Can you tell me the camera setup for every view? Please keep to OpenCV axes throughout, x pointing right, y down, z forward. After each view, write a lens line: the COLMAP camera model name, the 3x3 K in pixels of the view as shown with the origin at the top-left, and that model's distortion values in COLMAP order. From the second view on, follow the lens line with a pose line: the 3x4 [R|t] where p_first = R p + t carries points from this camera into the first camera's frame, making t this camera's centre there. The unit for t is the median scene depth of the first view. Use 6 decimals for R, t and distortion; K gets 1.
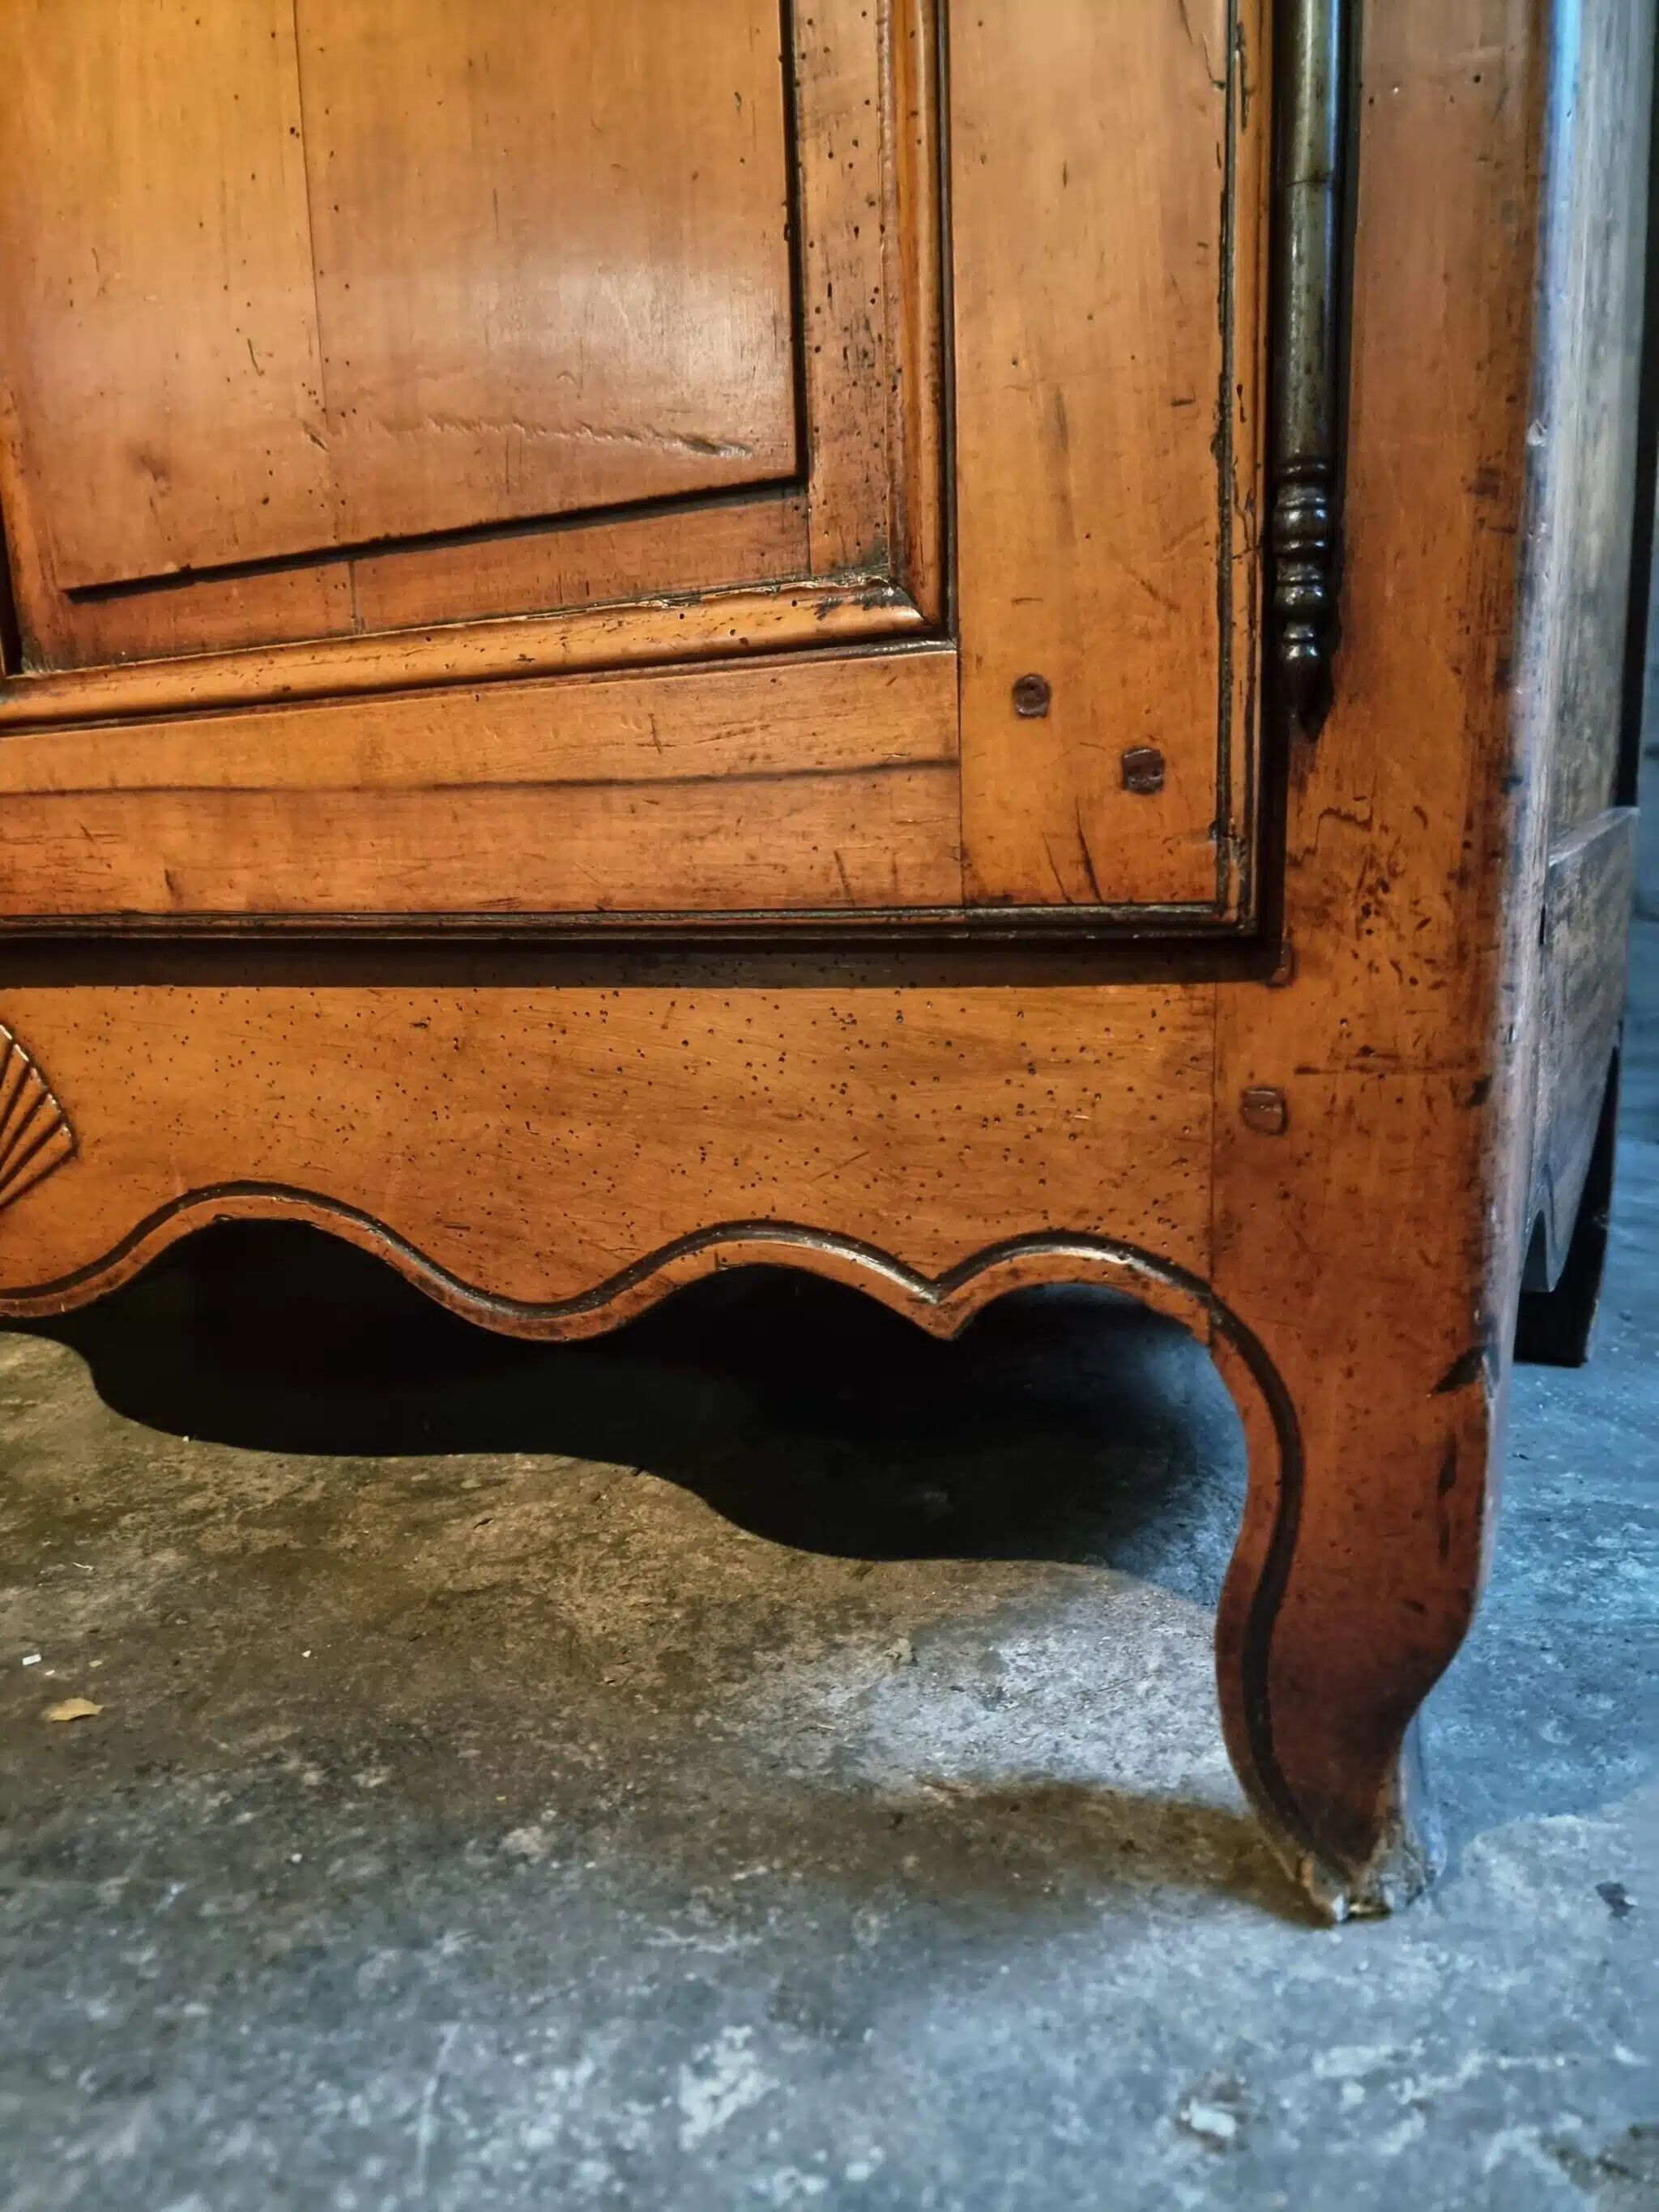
lens RADIAL K [[1494.5, 0, 820.9], [0, 1494.5, 1128.2], [0, 0, 1]] dist [0.068859, -0.045107]
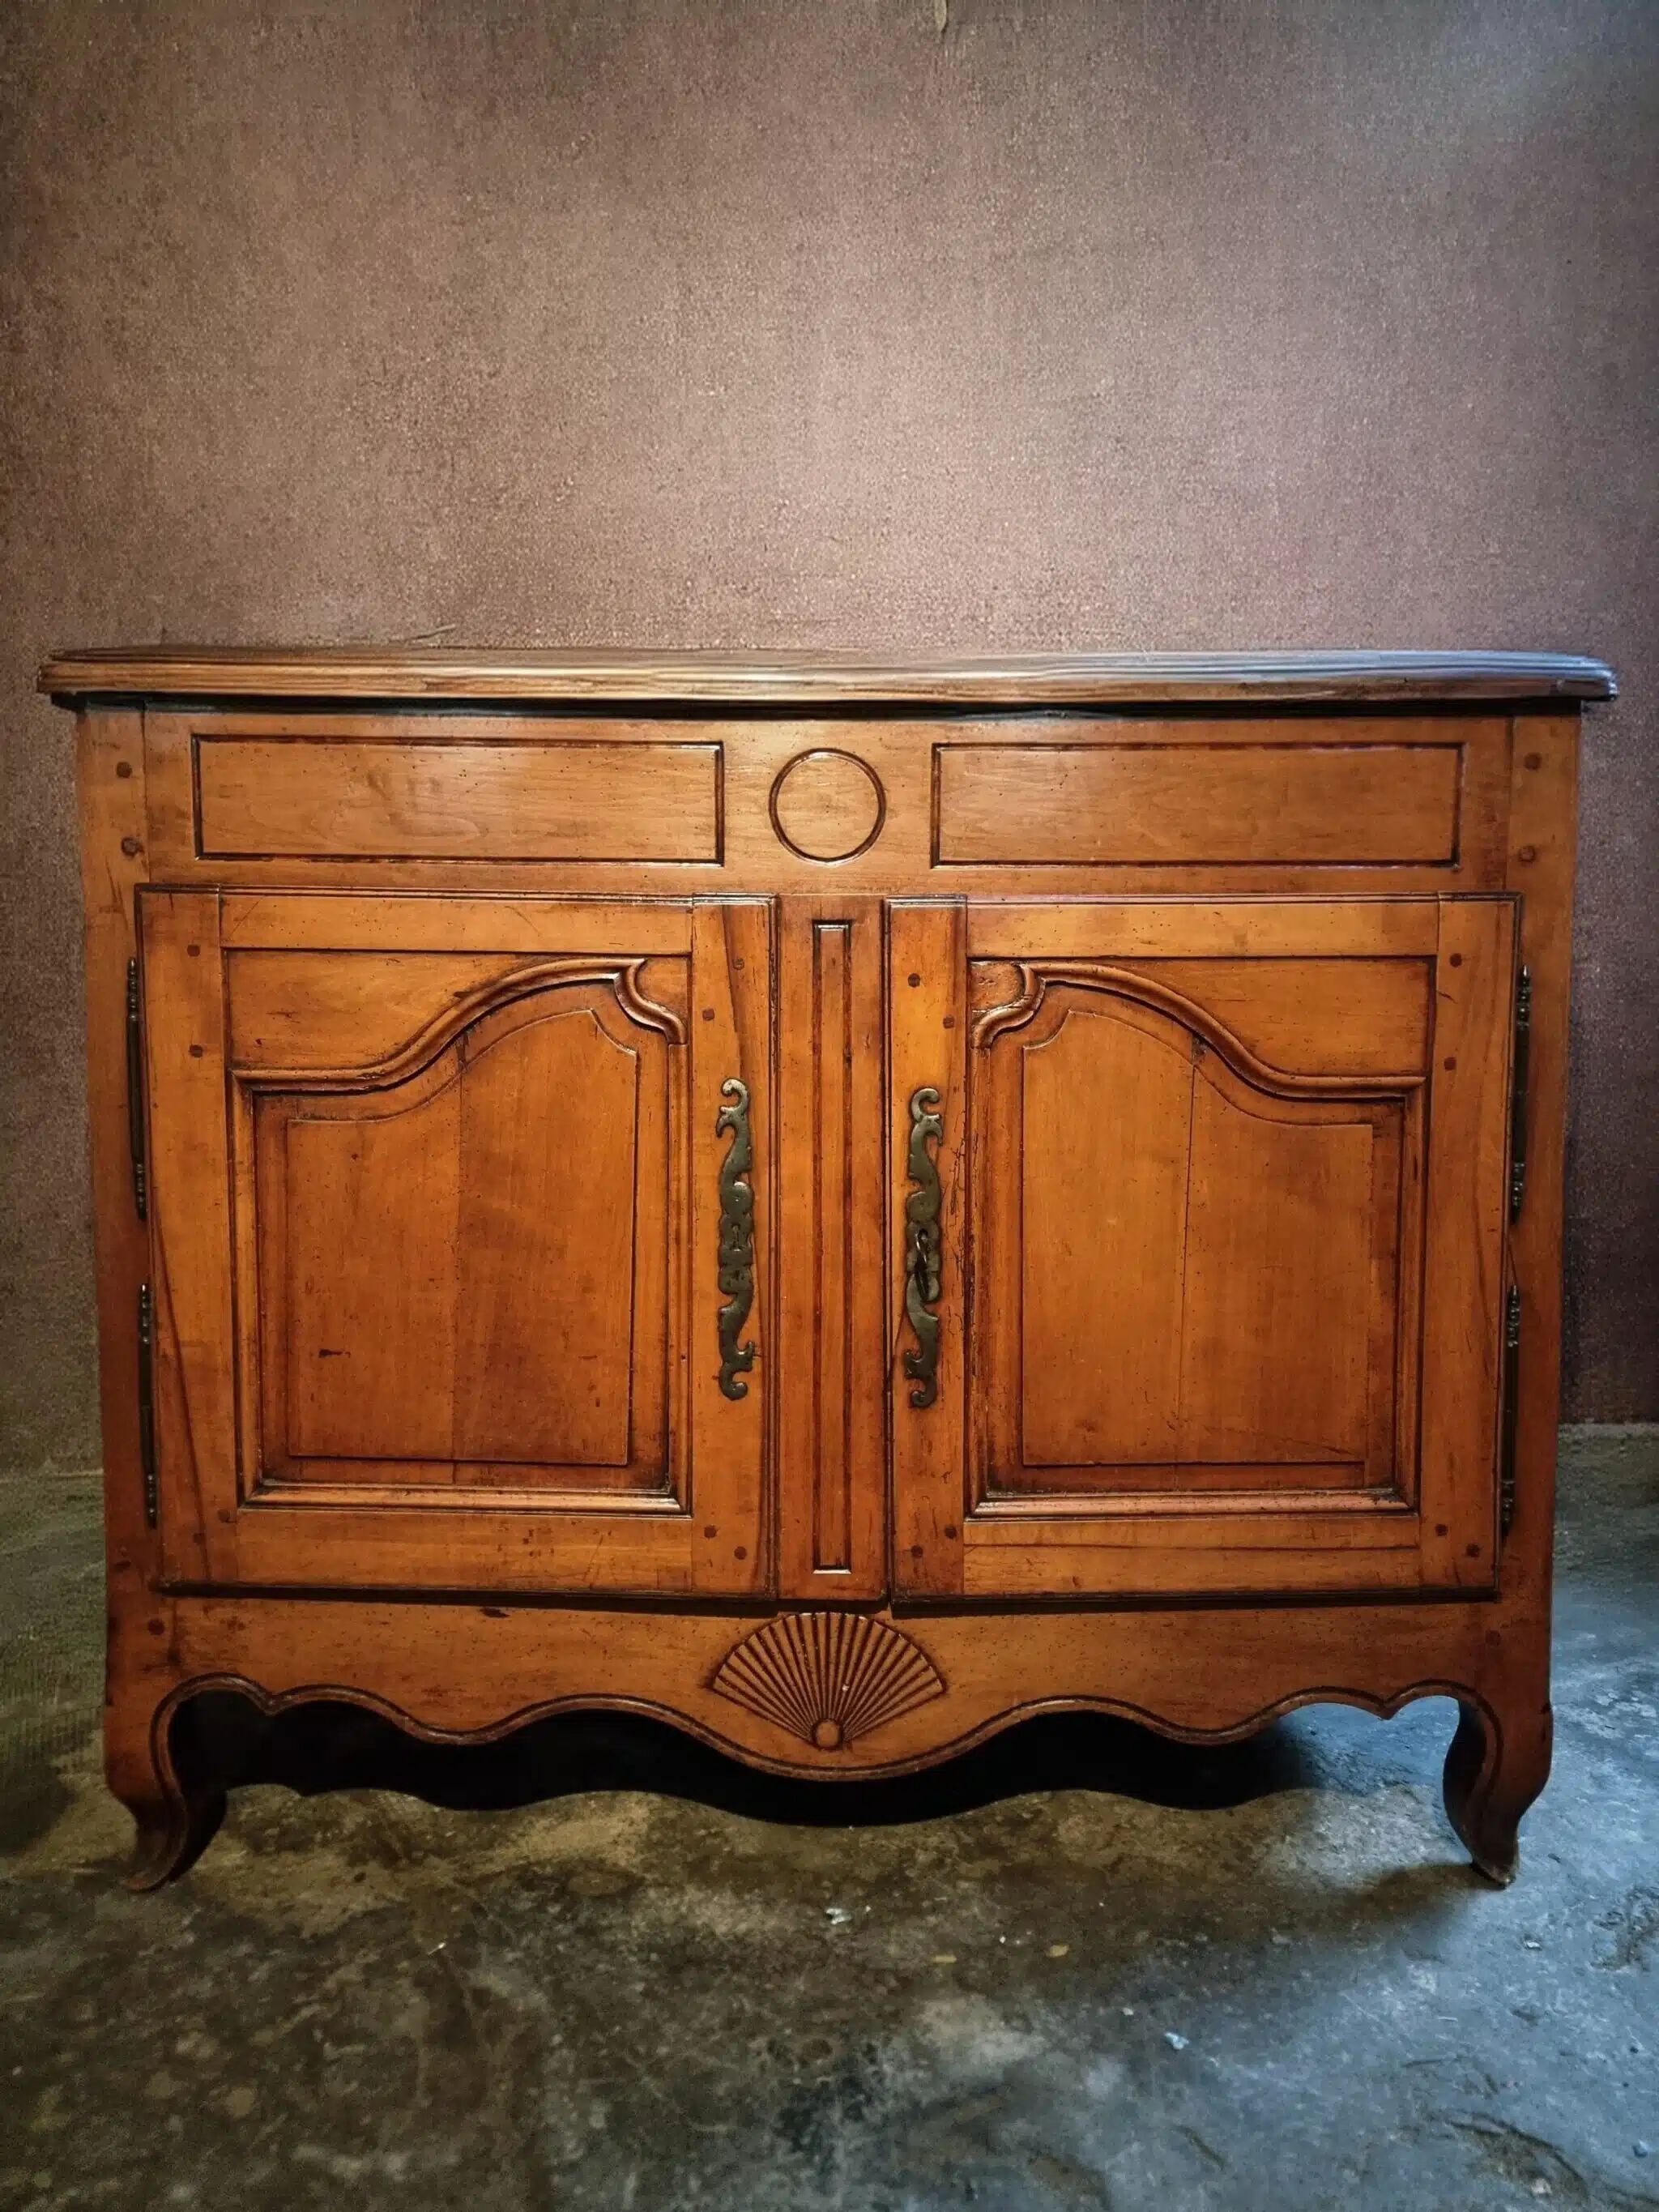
lens RADIAL K [[1559.5, 0, 816.1], [0, 1559.5, 1093.3], [0, 0, 1]] dist [0.076777, -0.055930]
pose [[0.866848, -0.013523, 0.498389, -2.241632], [0.073037, 0.992292, -0.100110, -0.787821], [-0.493193, 0.123181, 0.861154, -1.199177]]
